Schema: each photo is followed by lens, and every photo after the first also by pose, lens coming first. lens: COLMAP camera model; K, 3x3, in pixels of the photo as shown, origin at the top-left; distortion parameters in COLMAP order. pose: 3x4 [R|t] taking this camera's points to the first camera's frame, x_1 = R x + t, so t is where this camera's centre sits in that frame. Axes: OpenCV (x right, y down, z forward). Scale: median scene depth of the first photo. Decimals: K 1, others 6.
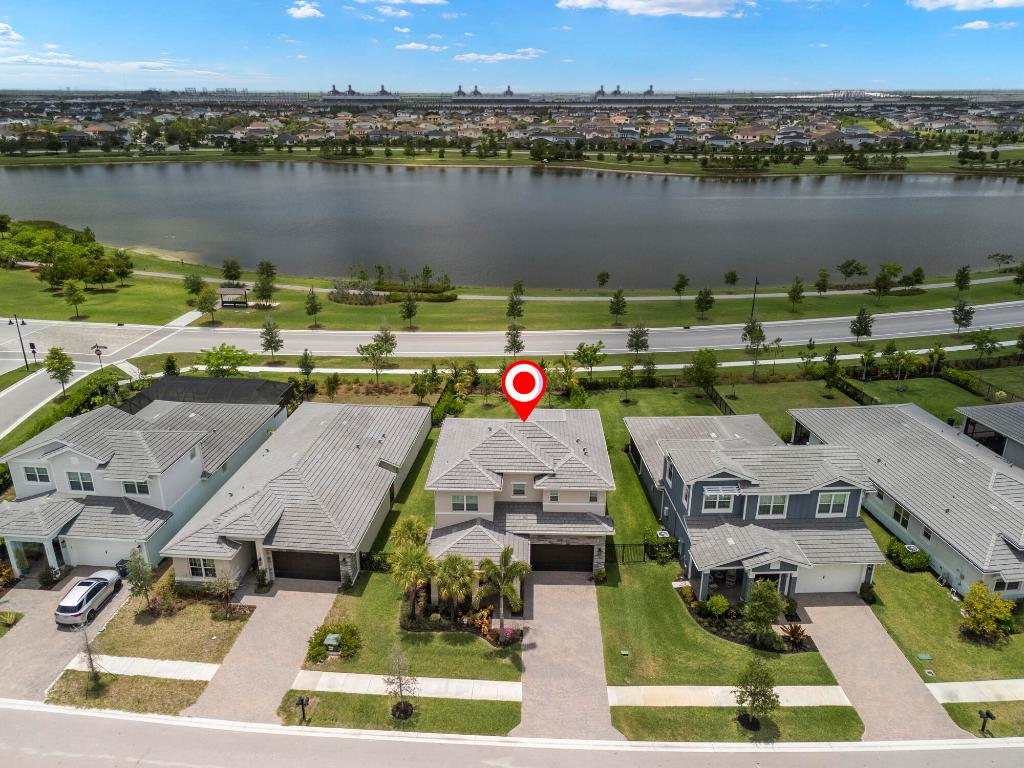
lens RADIAL K [[750.6, 0, 512.0], [0, 750.6, 384.0], [0, 0, 1]] dist [0.044972, -0.003562]
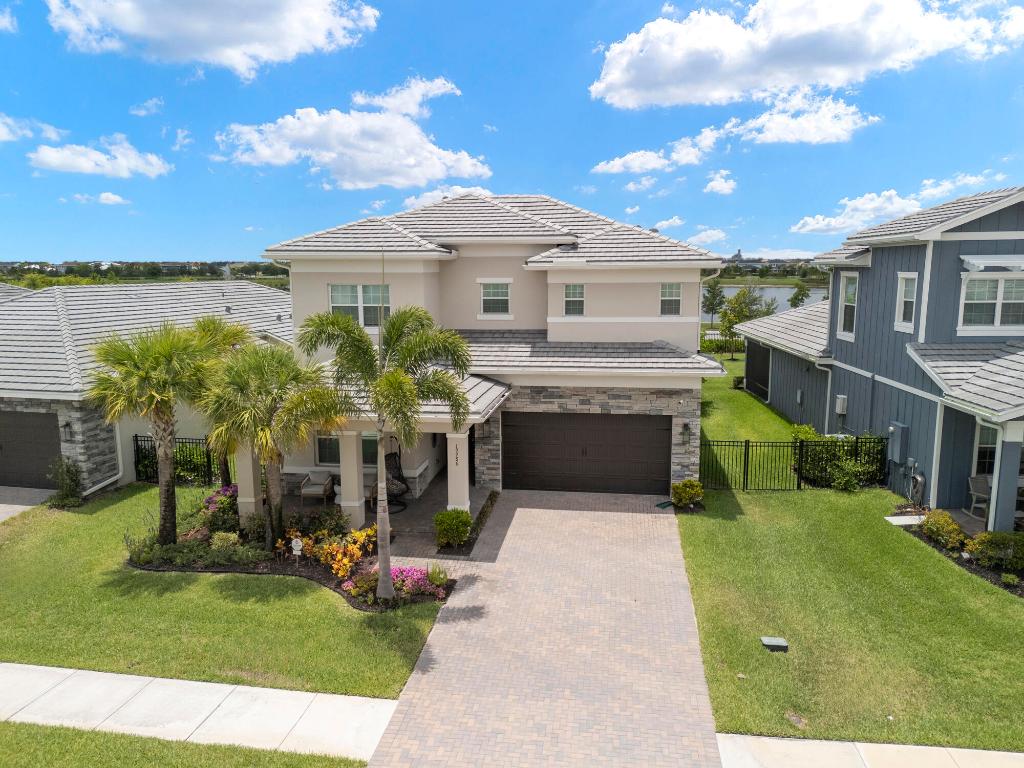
lens RADIAL K [[750.6, 0, 512.0], [0, 750.6, 384.0], [0, 0, 1]] dist [0.044972, -0.003562]
pose [[0.993037, 0.012121, -0.117179, 0.077770], [-0.036515, 0.977372, -0.208353, 0.309346], [0.112002, 0.211181, 0.971009, 0.652410]]
